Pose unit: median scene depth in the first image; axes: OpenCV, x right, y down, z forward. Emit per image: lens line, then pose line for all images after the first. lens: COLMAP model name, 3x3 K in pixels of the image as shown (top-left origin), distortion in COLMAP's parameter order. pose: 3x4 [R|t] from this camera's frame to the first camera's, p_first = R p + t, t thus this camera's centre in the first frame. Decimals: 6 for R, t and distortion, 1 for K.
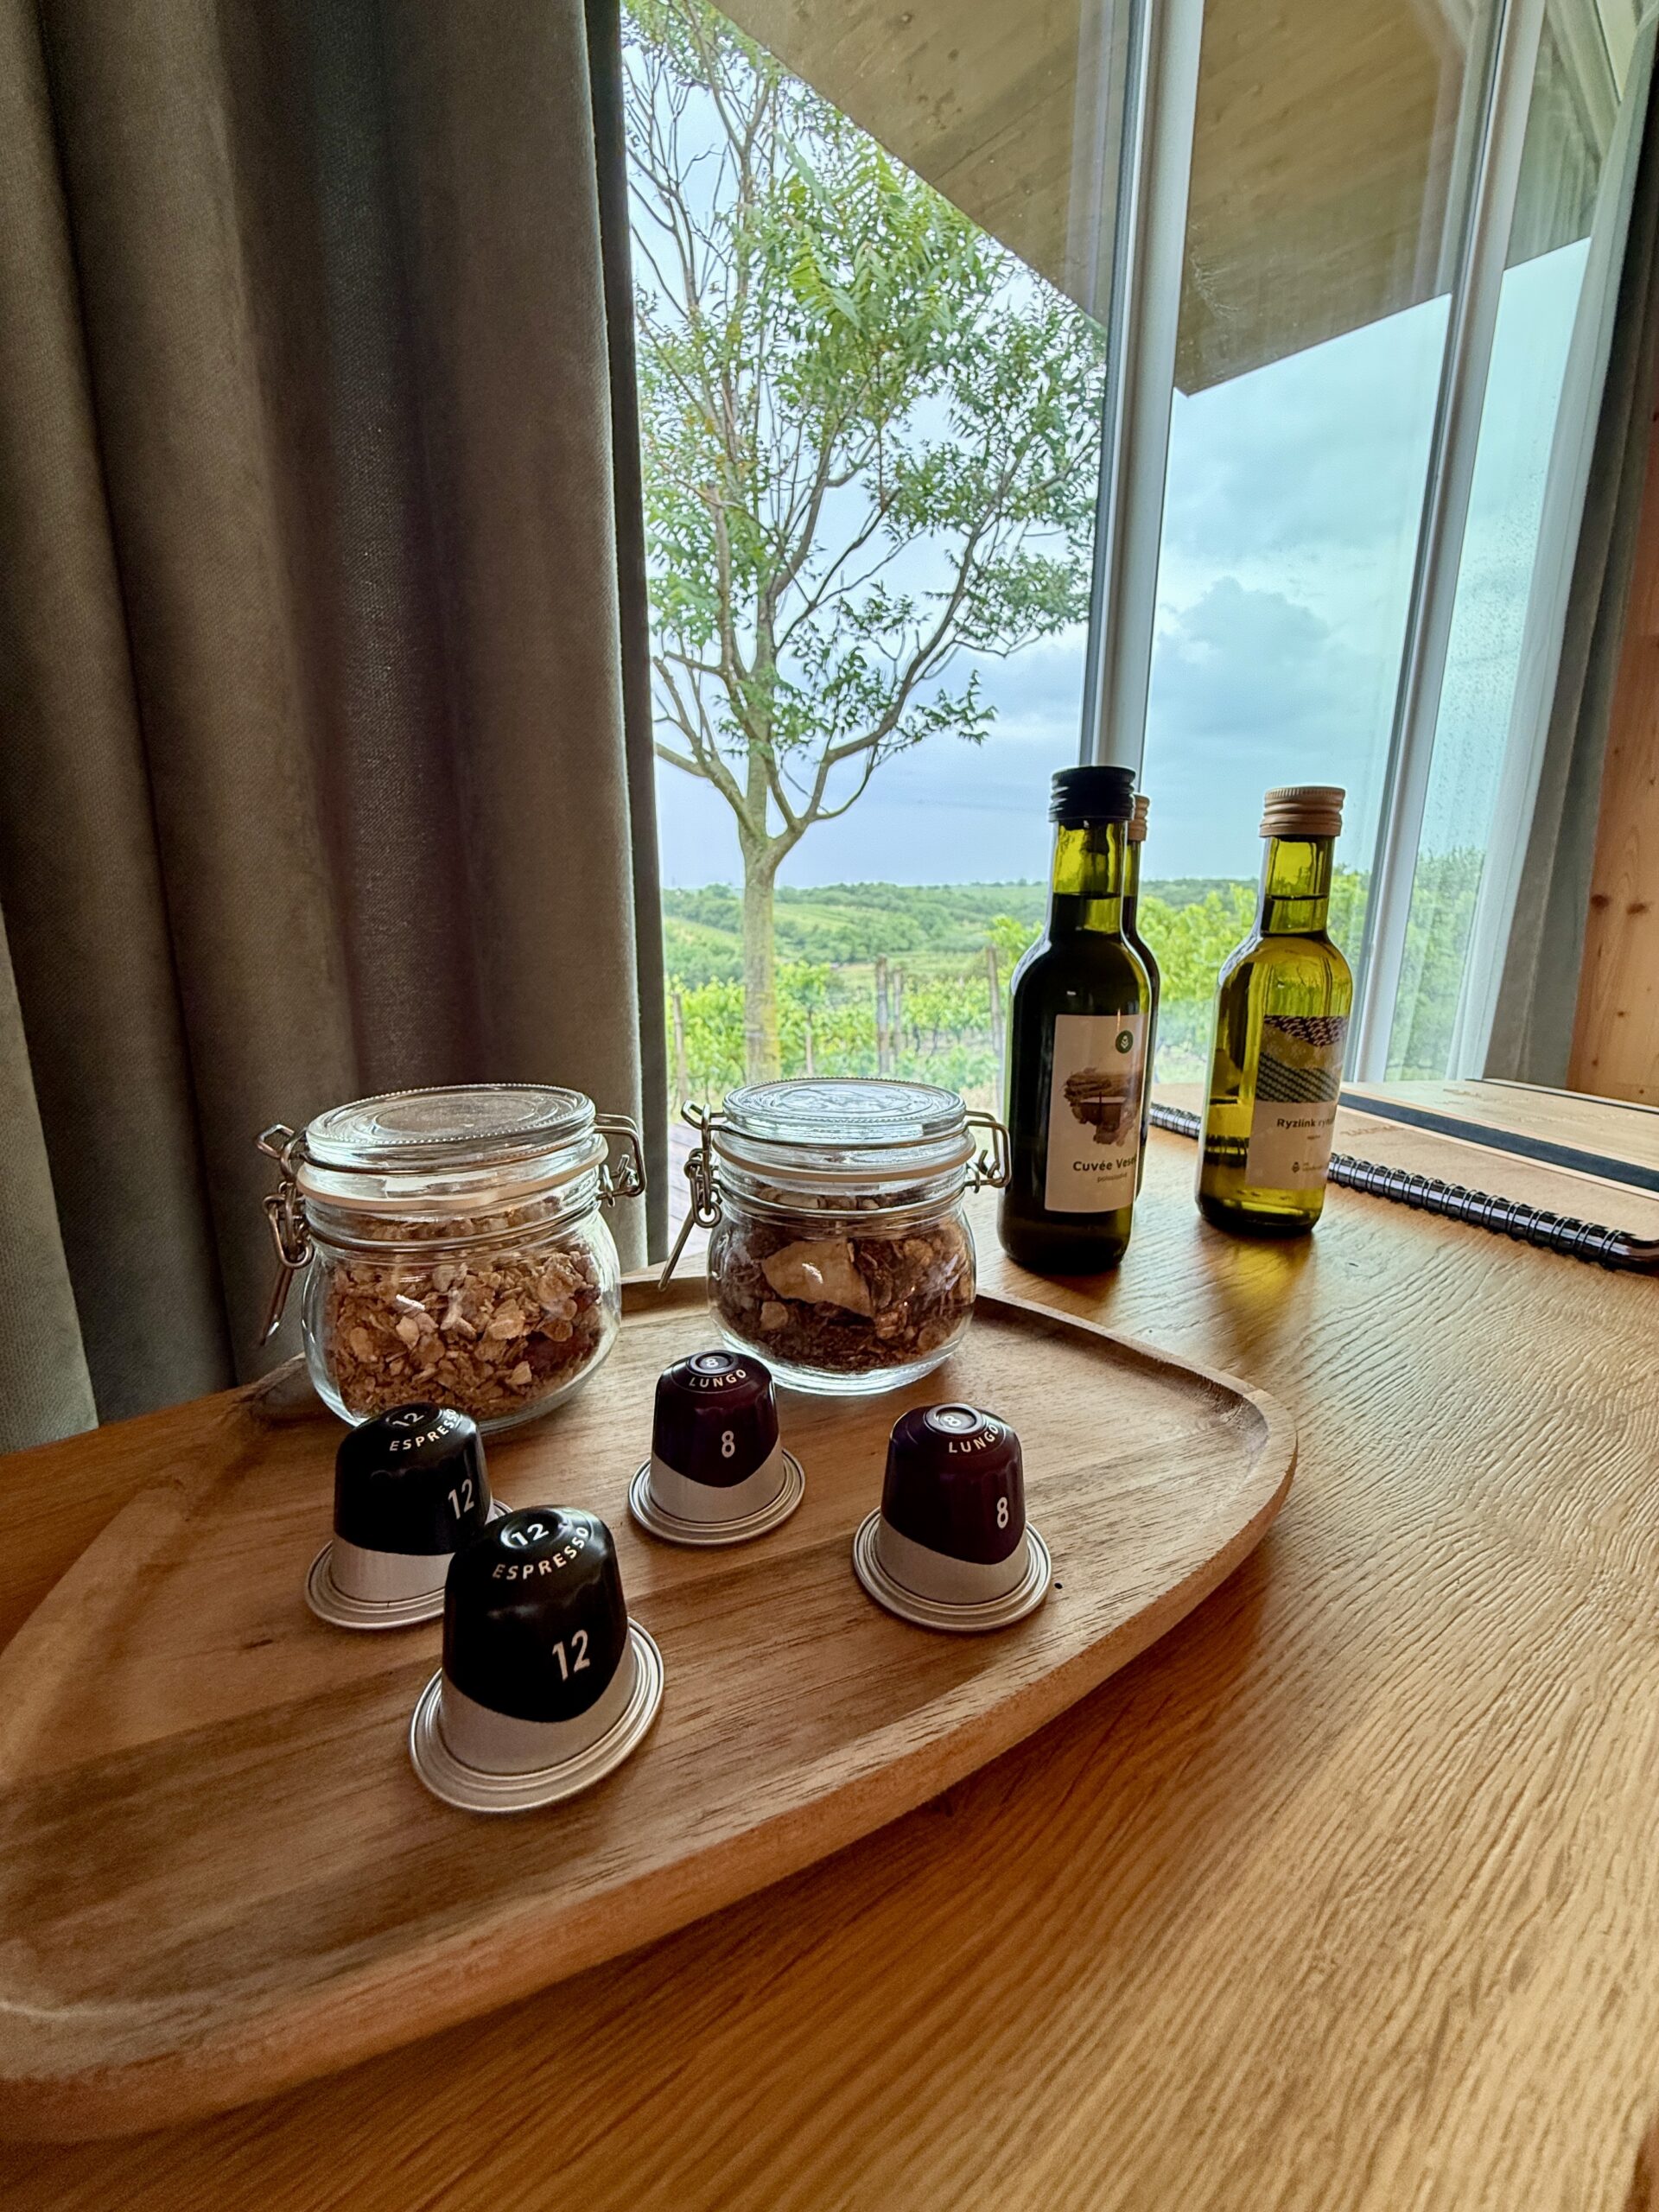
lens RADIAL K [[878.7, 0, 825.9], [0, 878.7, 1103.6], [0, 0, 1]] dist [-0.001173, 0.000032]
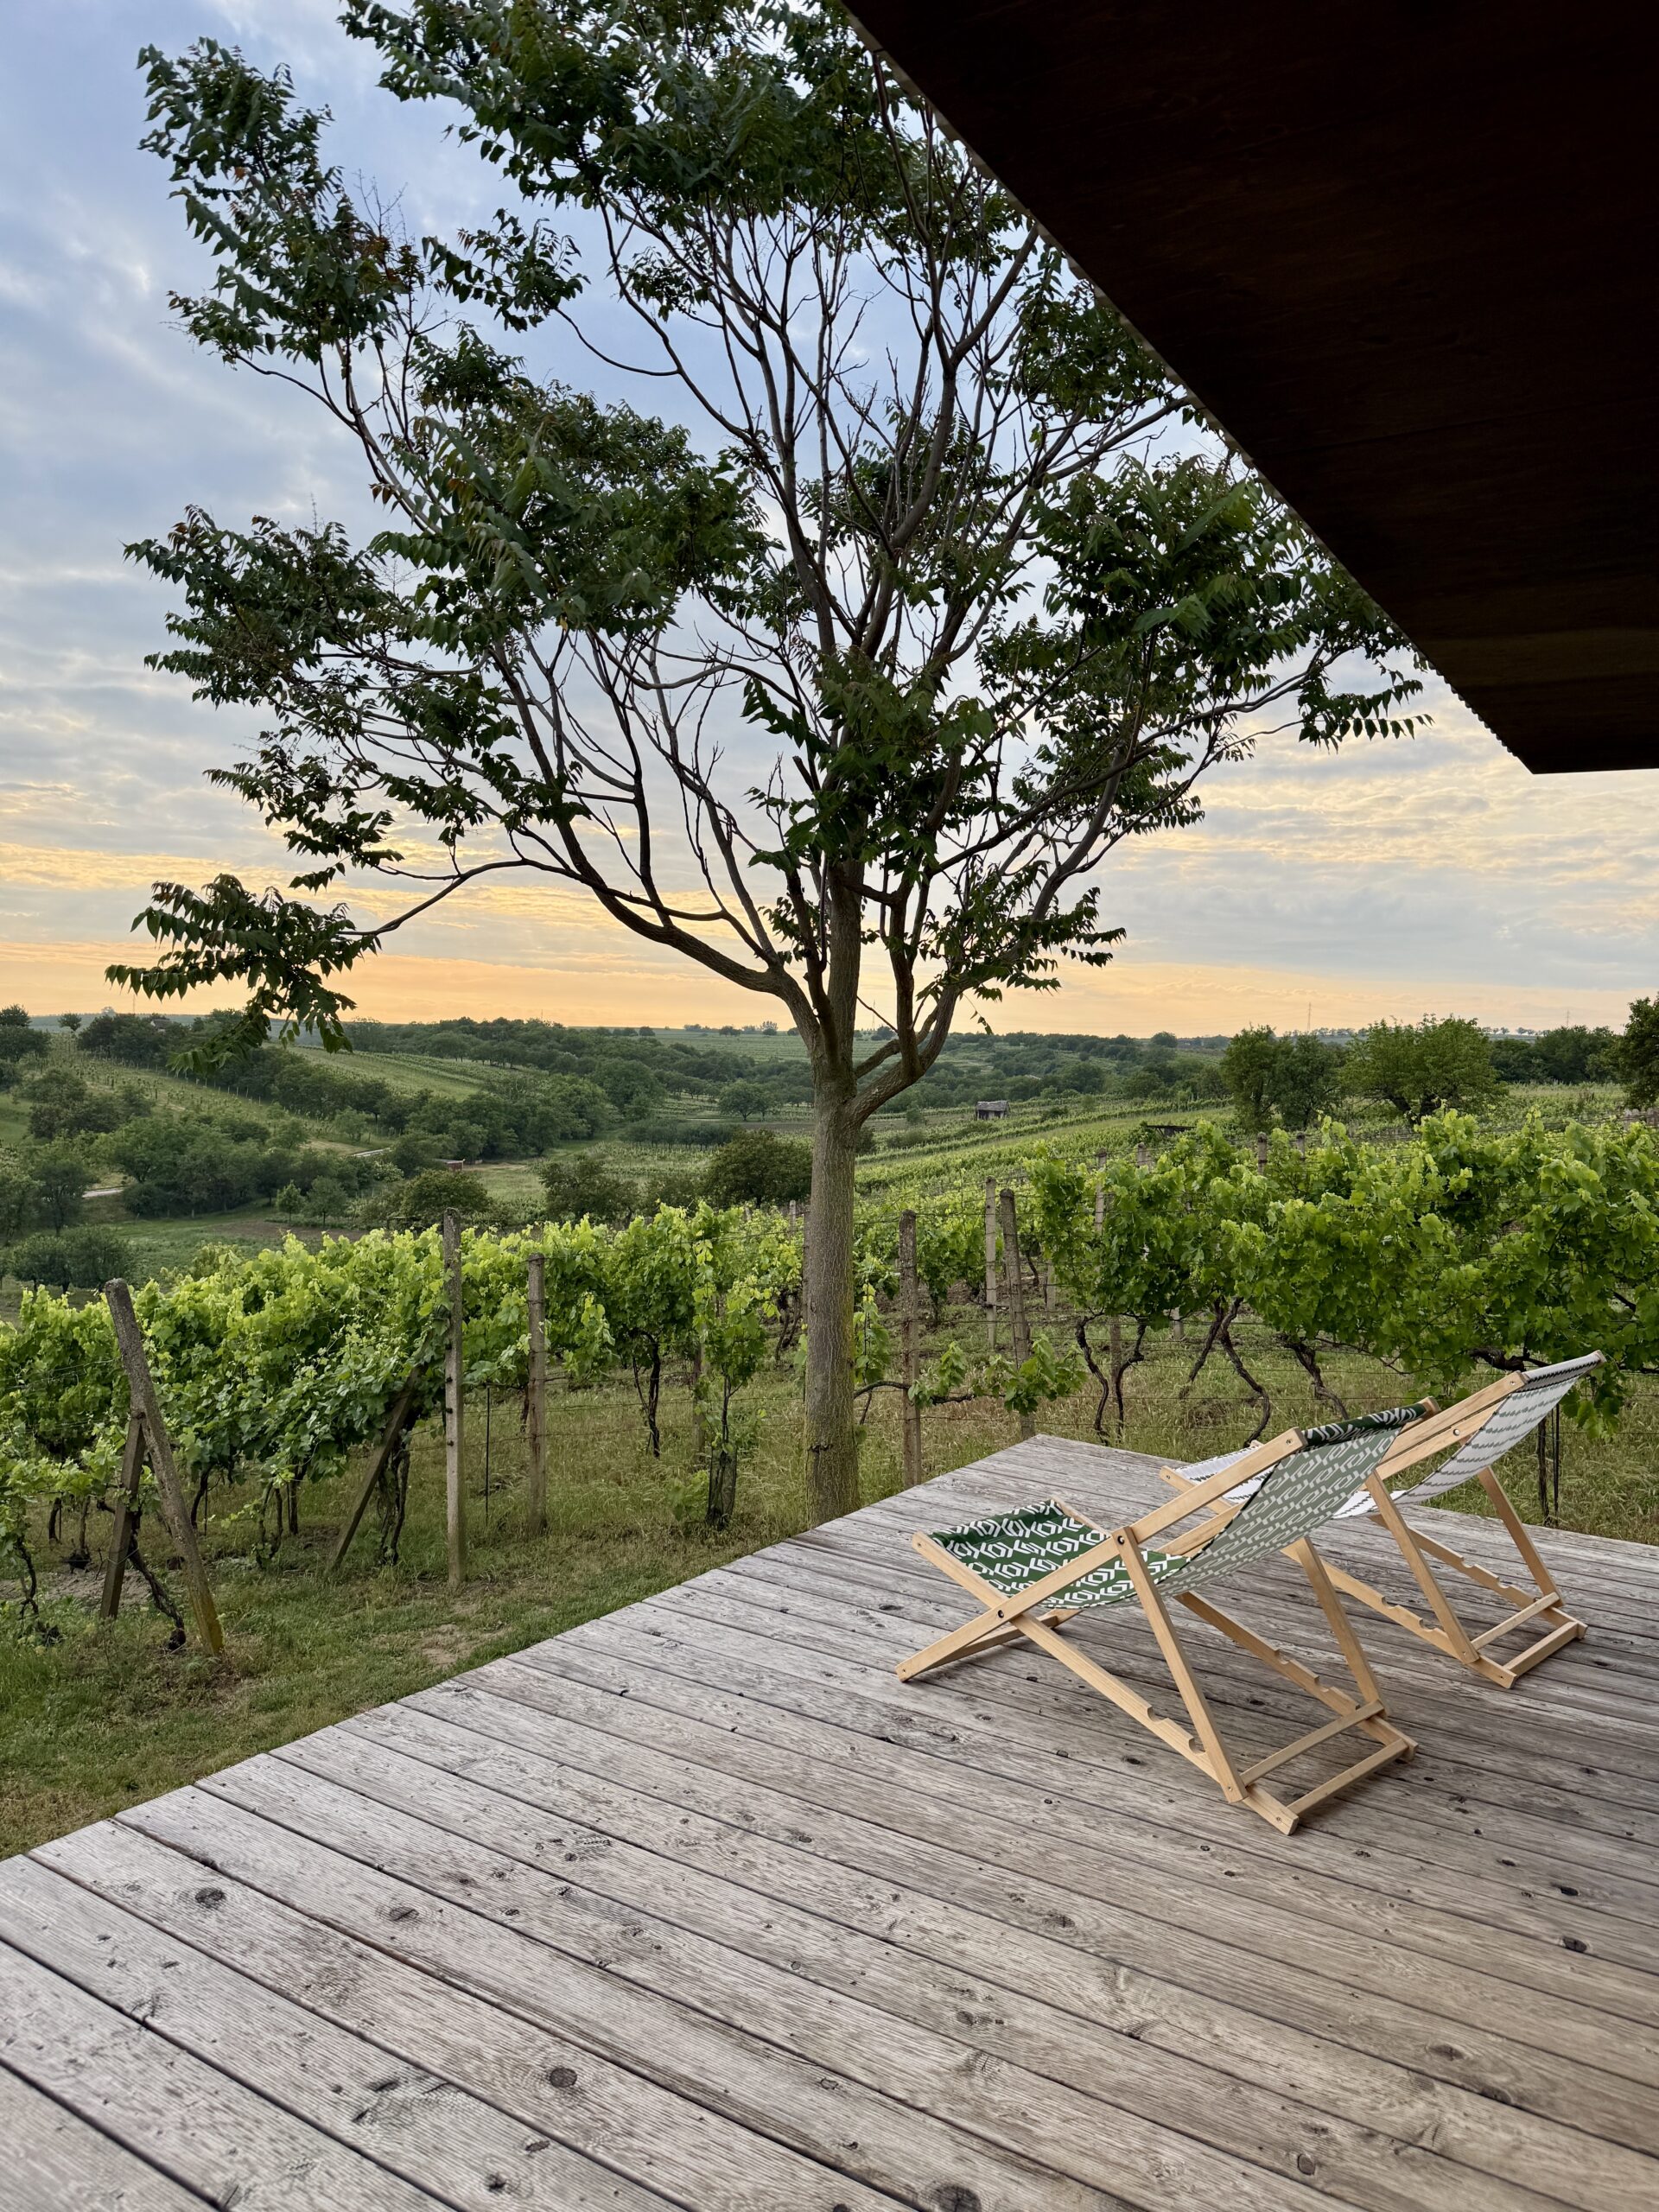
lens RADIAL K [[1539.6, 0, 834.4], [0, 1539.6, 1099.3], [0, 0, 1]] dist [0.061475, -0.085162]
pose [[0.966797, 0.026697, 0.254148, -0.383651], [0.023581, 0.980965, -0.192748, -0.019346], [-0.254456, 0.192341, 0.947764, -0.223838]]
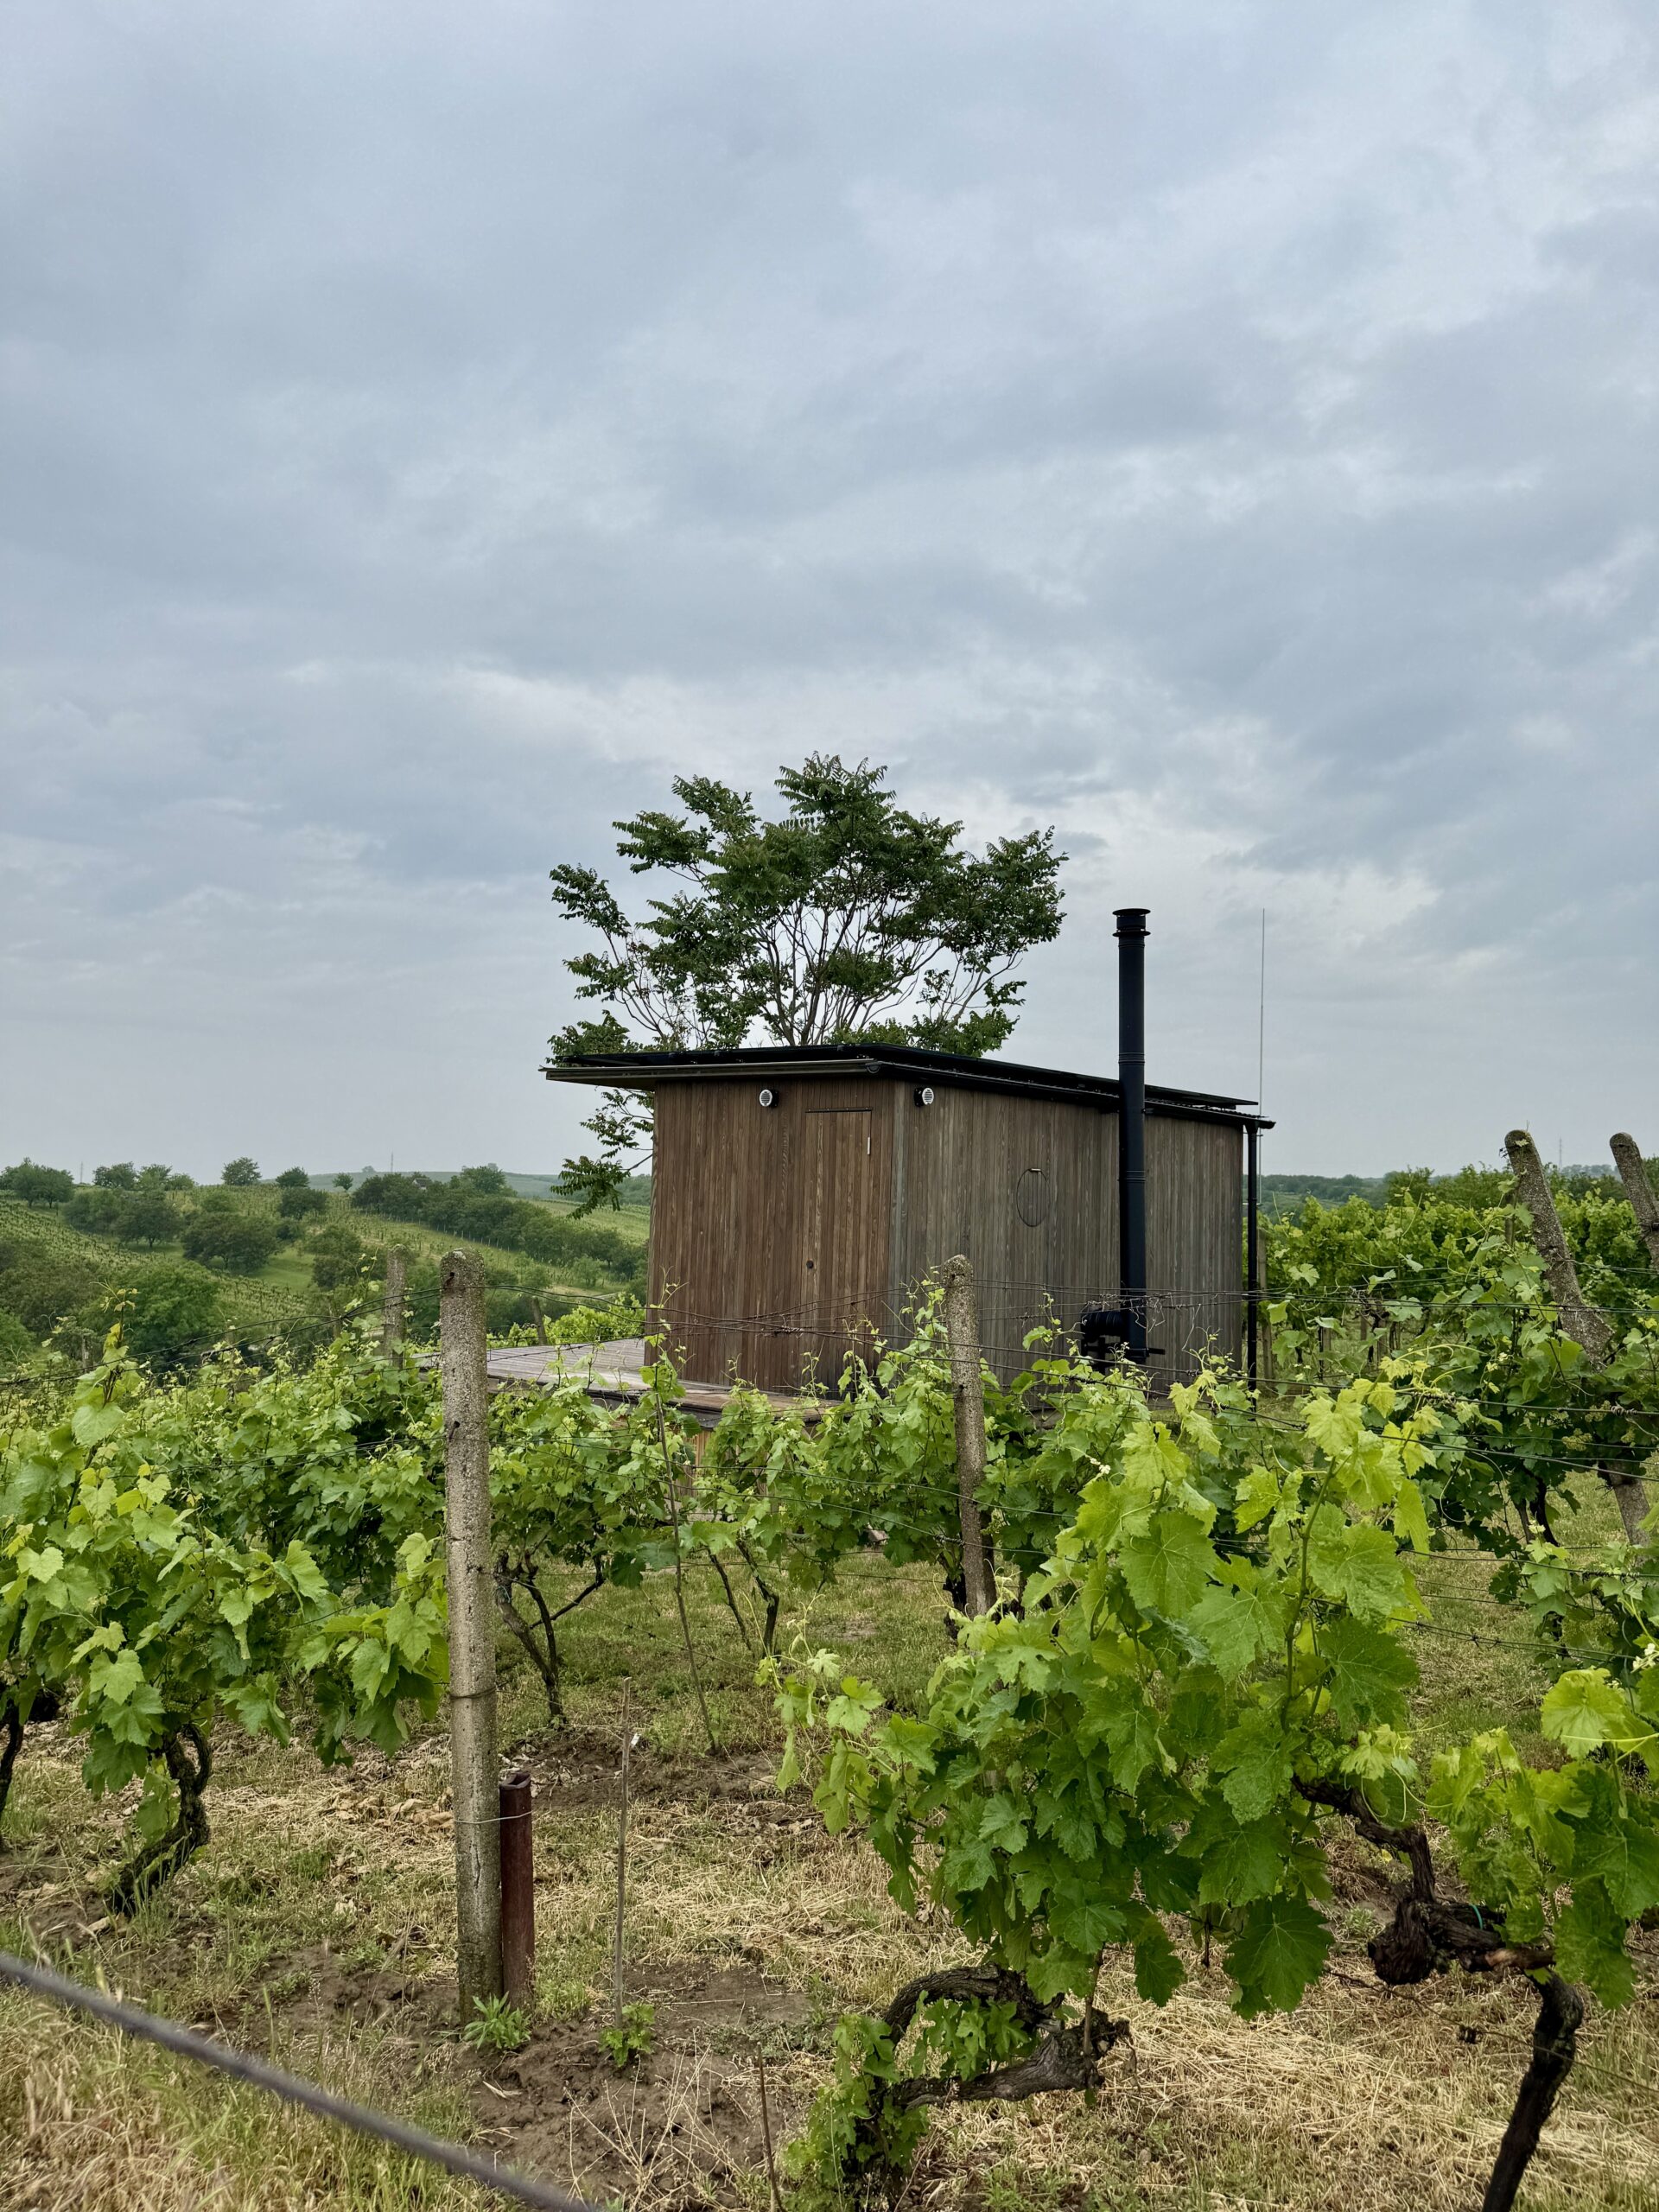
lens RADIAL K [[1530.9, 0, 838.7], [0, 1530.9, 1107.1], [0, 0, 1]] dist [0.053779, -0.138803]
pose [[0.993109, 0.026290, 0.114204, -0.363212], [0.007077, 0.959278, -0.282374, 0.381450], [-0.116977, 0.281236, 0.952482, -2.071424]]
